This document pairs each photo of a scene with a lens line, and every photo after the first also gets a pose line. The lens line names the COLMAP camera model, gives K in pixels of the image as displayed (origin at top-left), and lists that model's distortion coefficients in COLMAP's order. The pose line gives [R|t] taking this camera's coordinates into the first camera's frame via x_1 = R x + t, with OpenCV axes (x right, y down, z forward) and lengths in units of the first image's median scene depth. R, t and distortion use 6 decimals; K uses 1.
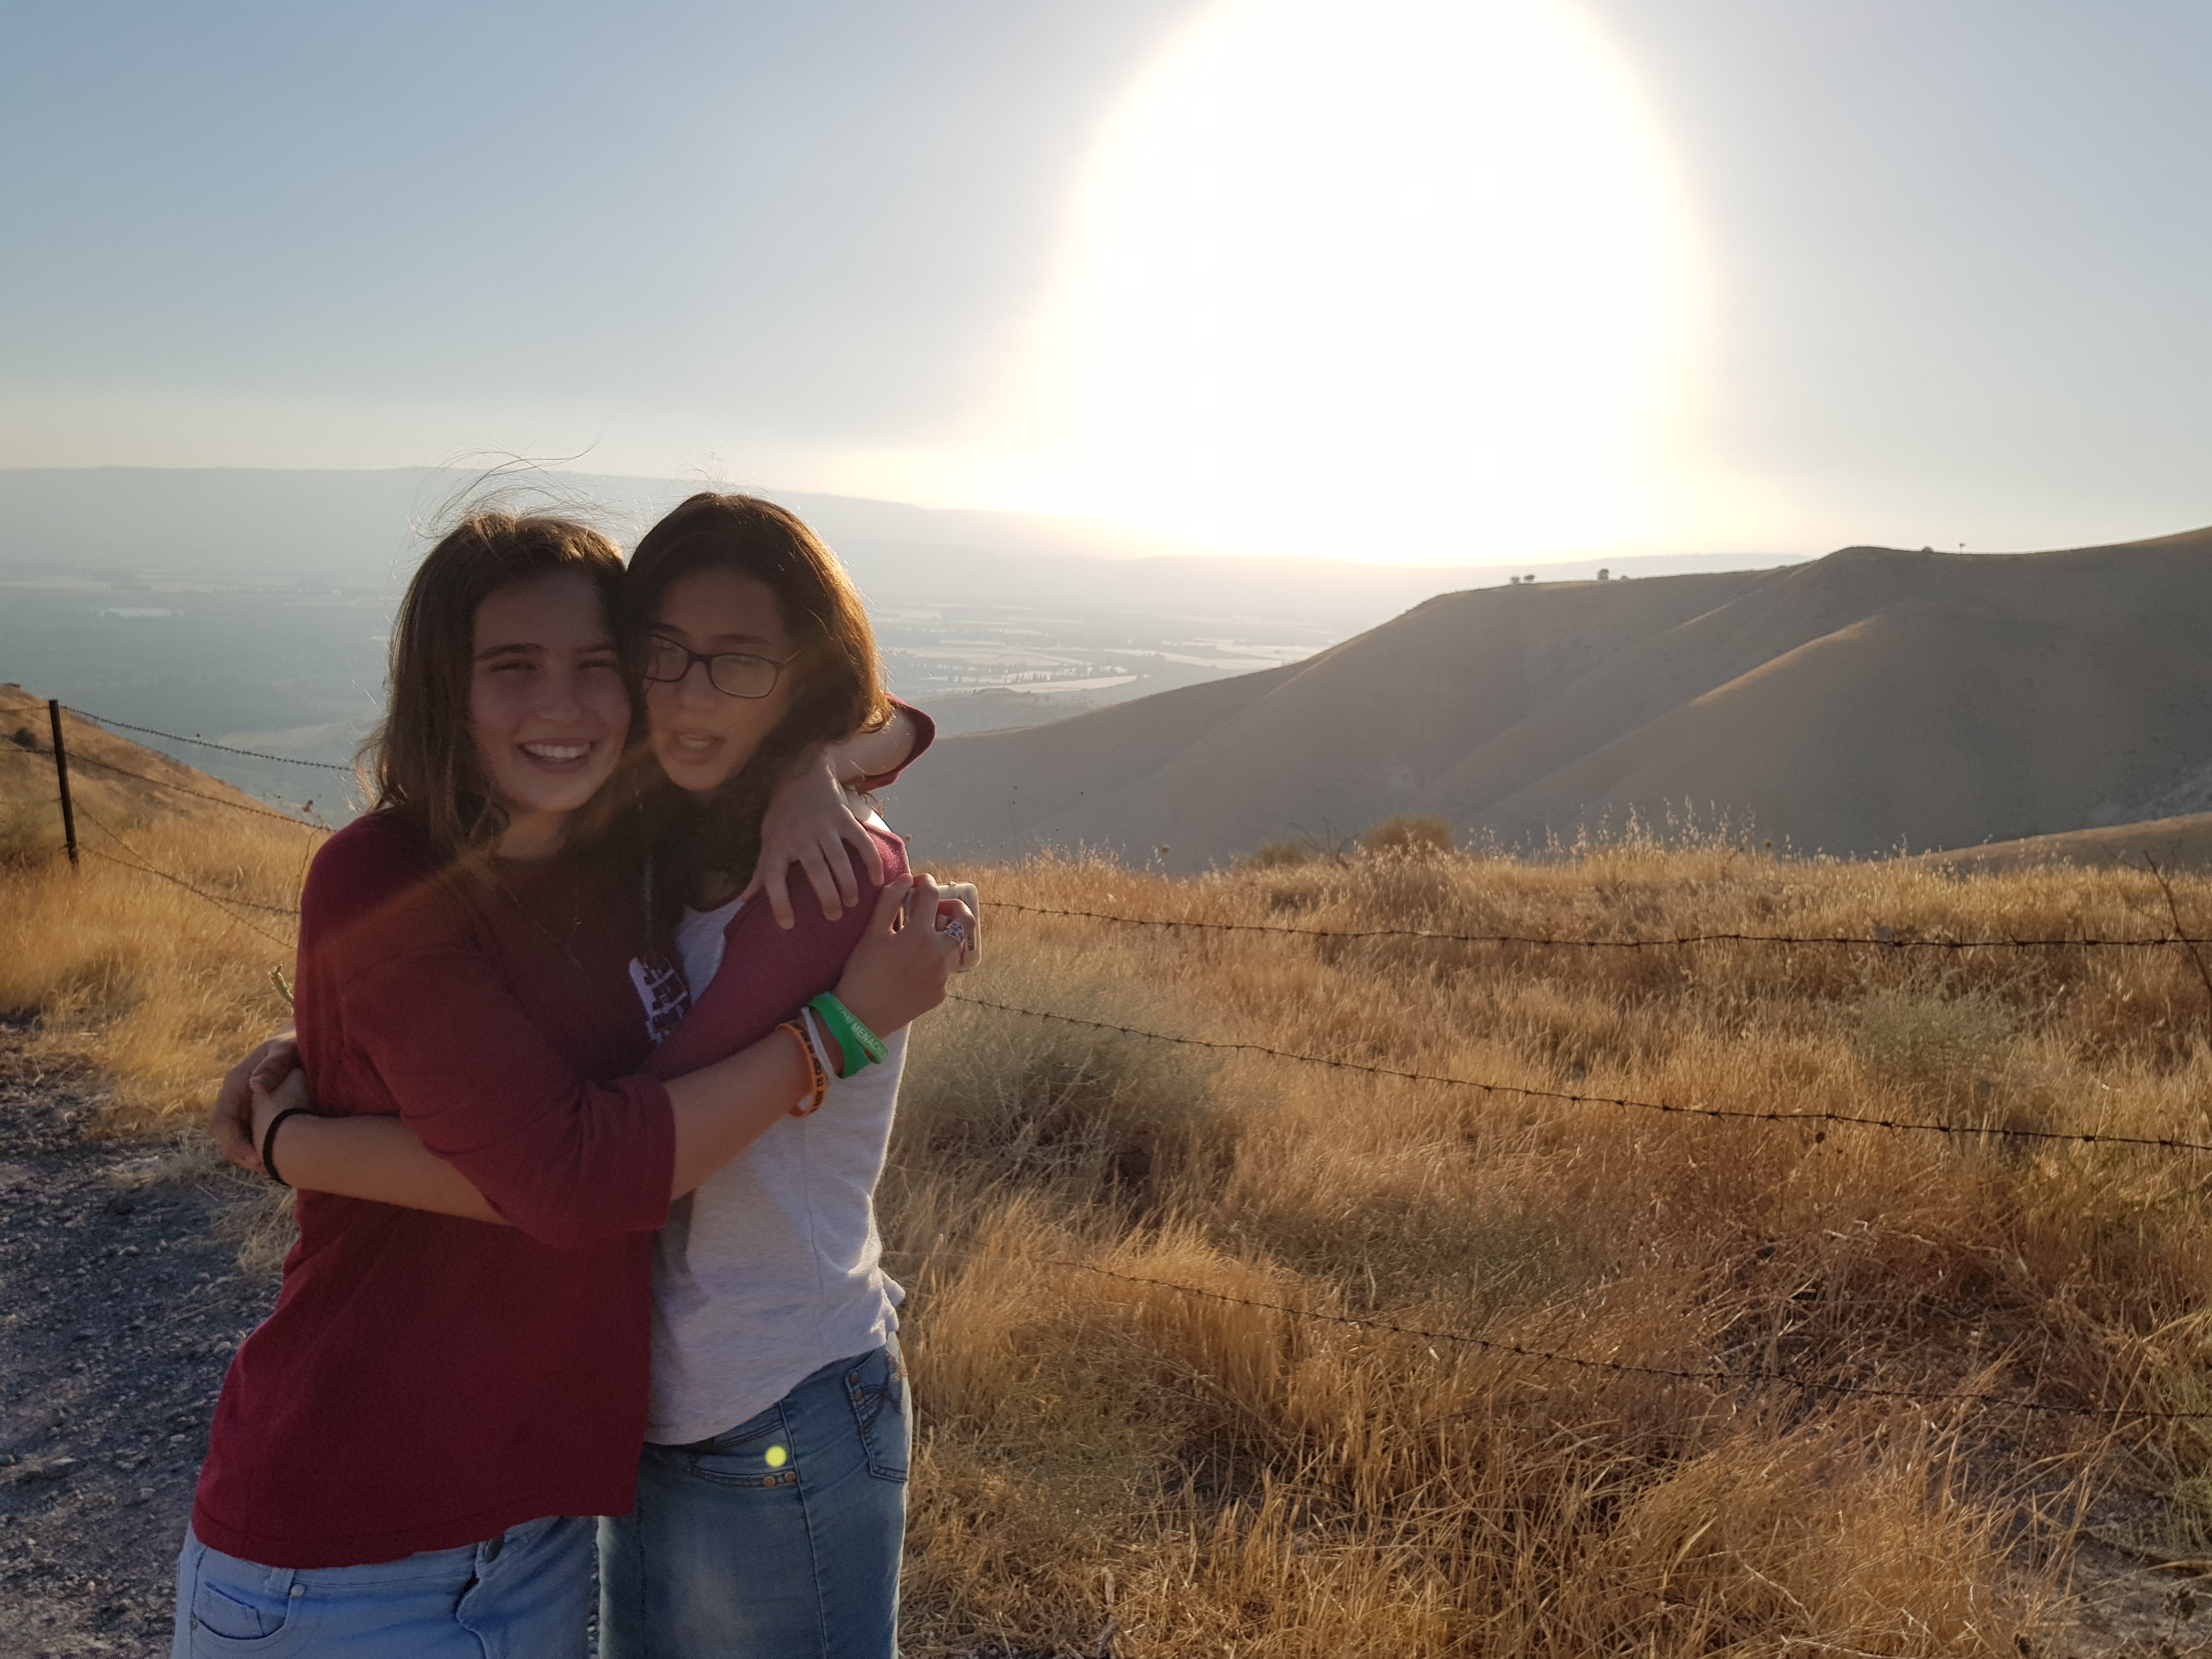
lens RADIAL K [[1698.7, 0, 1099.4], [0, 1698.7, 832.8], [0, 0, 1]] dist [0.065957, -0.116480]
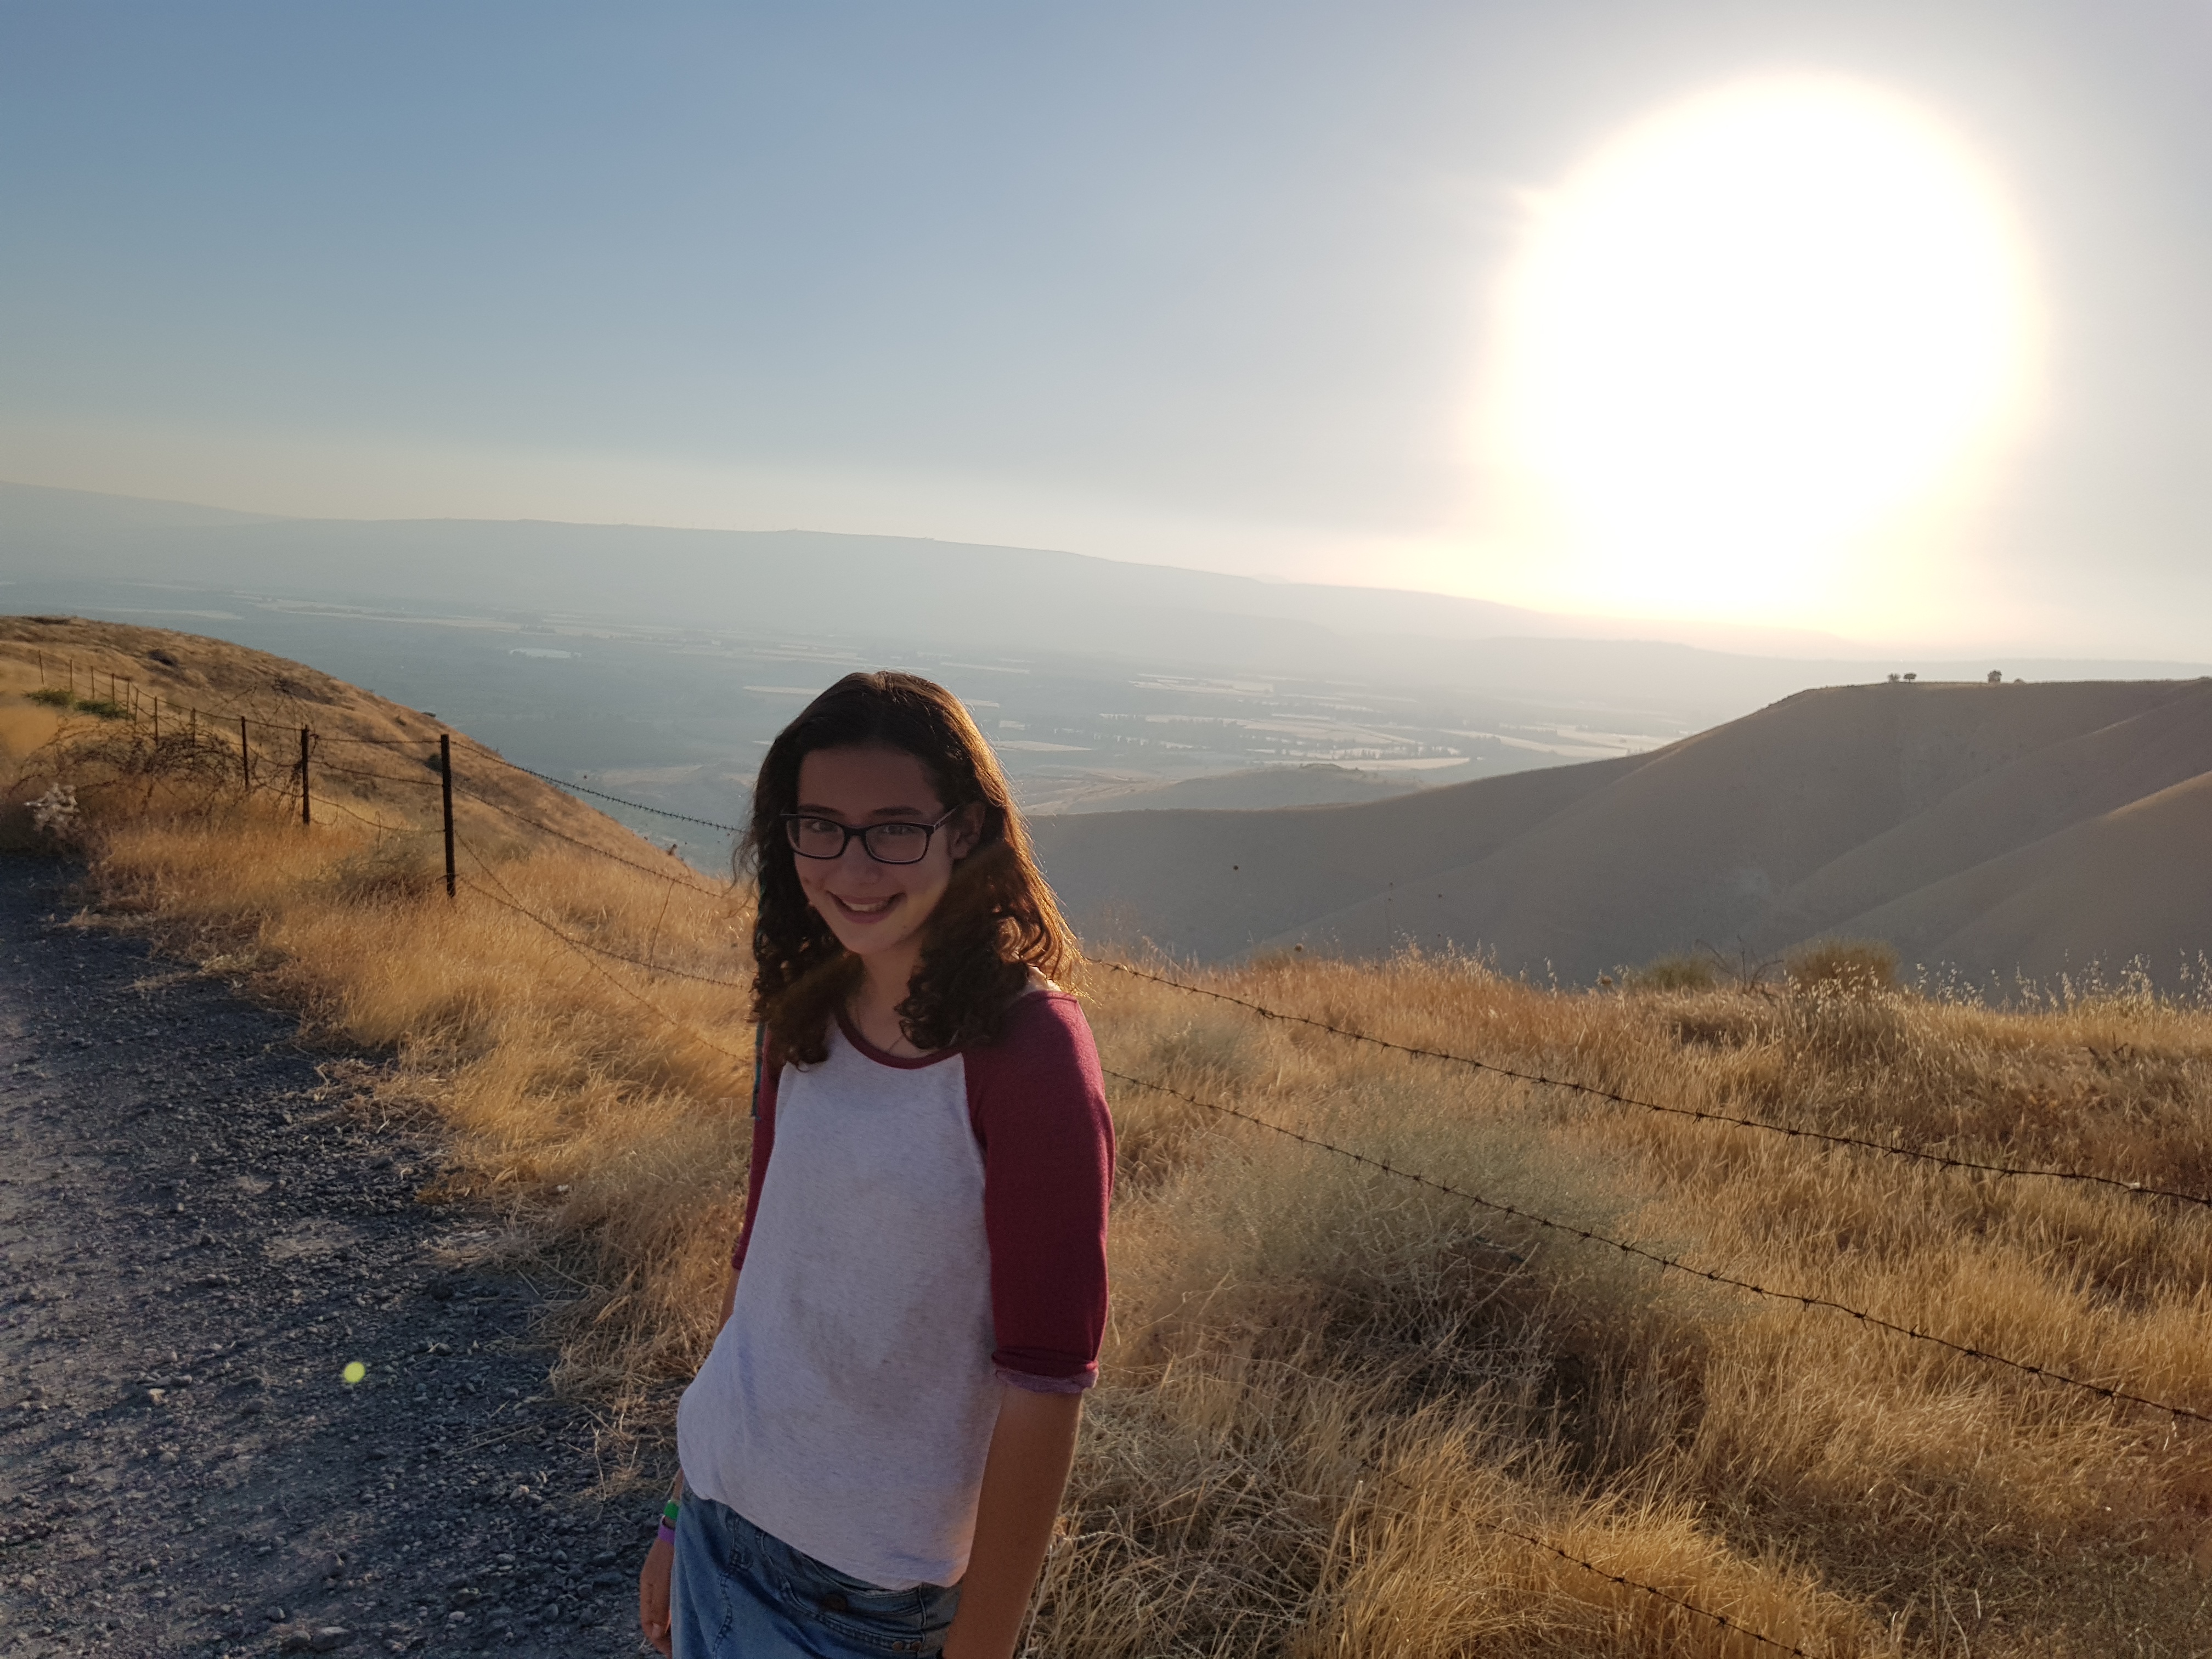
lens RADIAL K [[1688.2, 0, 1093.1], [0, 1688.2, 859.7], [0, 0, 1]] dist [0.065701, -0.128583]
pose [[0.979972, 0.063352, -0.188790, -0.041299], [-0.068149, 0.997494, -0.019020, -0.012688], [0.187112, 0.031505, 0.981833, 0.096684]]
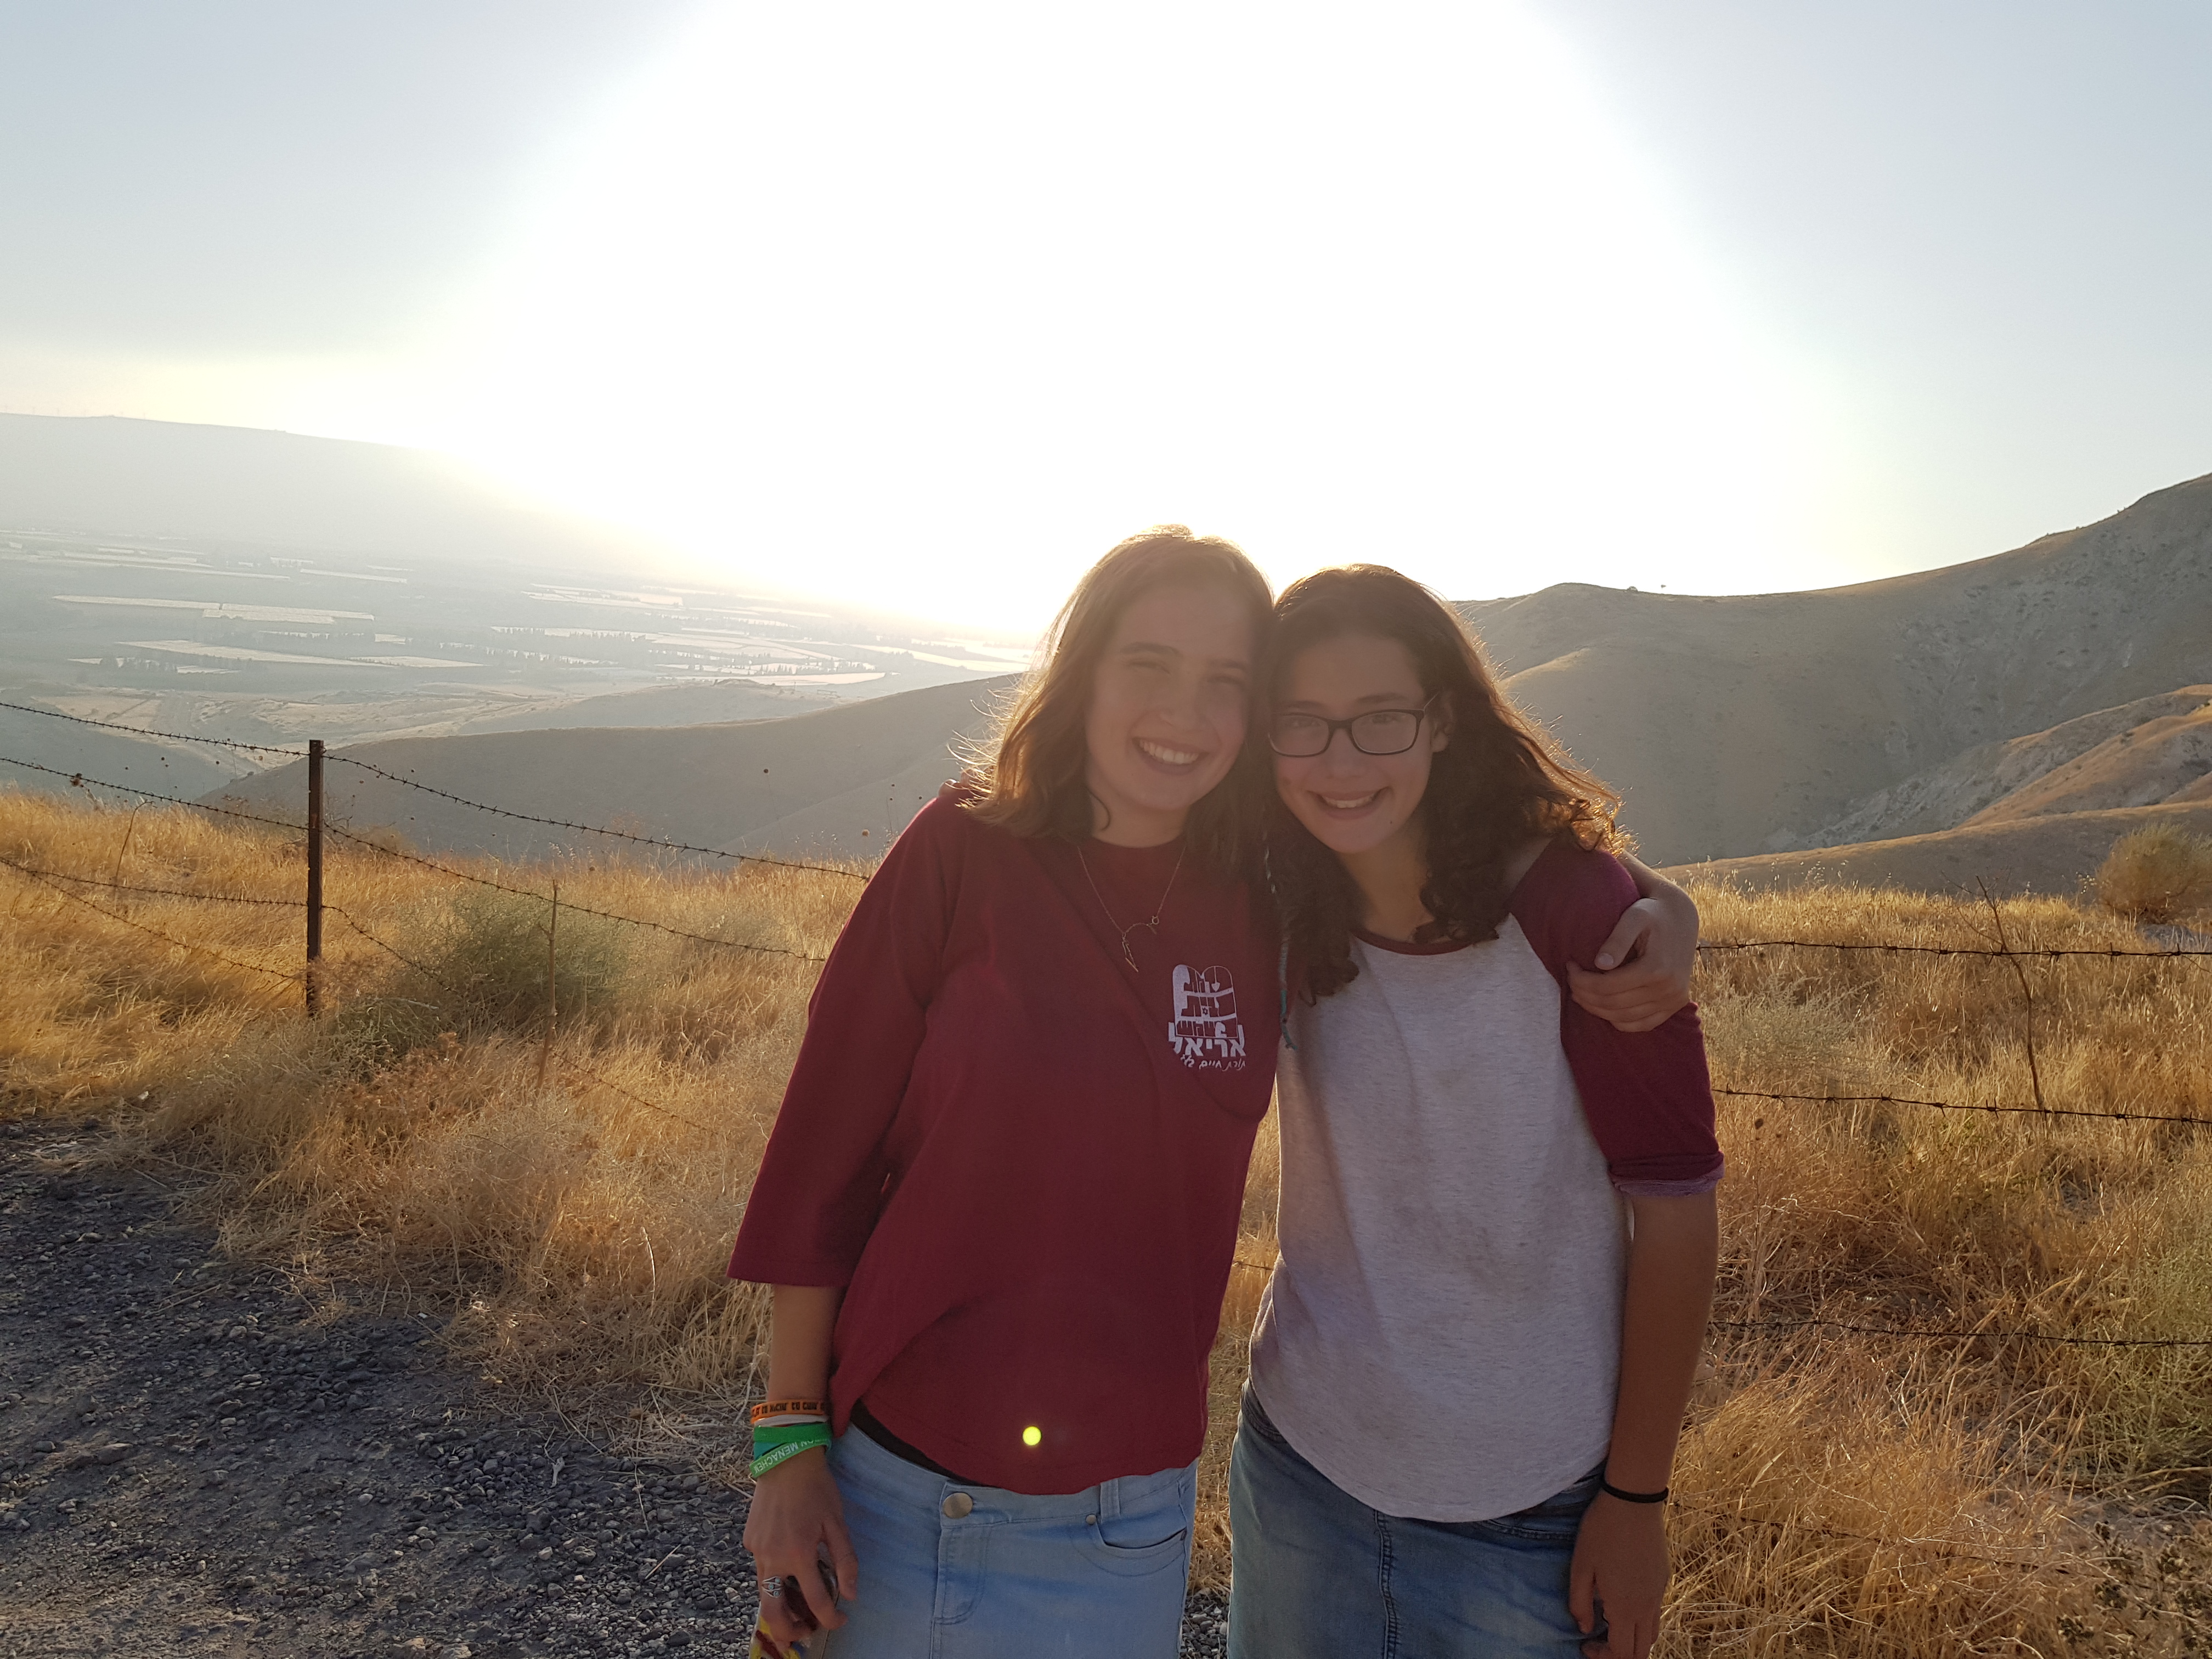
lens RADIAL K [[1700.1, 0, 1093.8], [0, 1700.1, 828.0], [0, 0, 1]] dist [0.057405, -0.106023]
pose [[0.987773, 0.030390, 0.152907, -0.093788], [-0.029898, 0.999538, -0.005519, 0.001156], [-0.153004, 0.000880, 0.988225, -0.023255]]
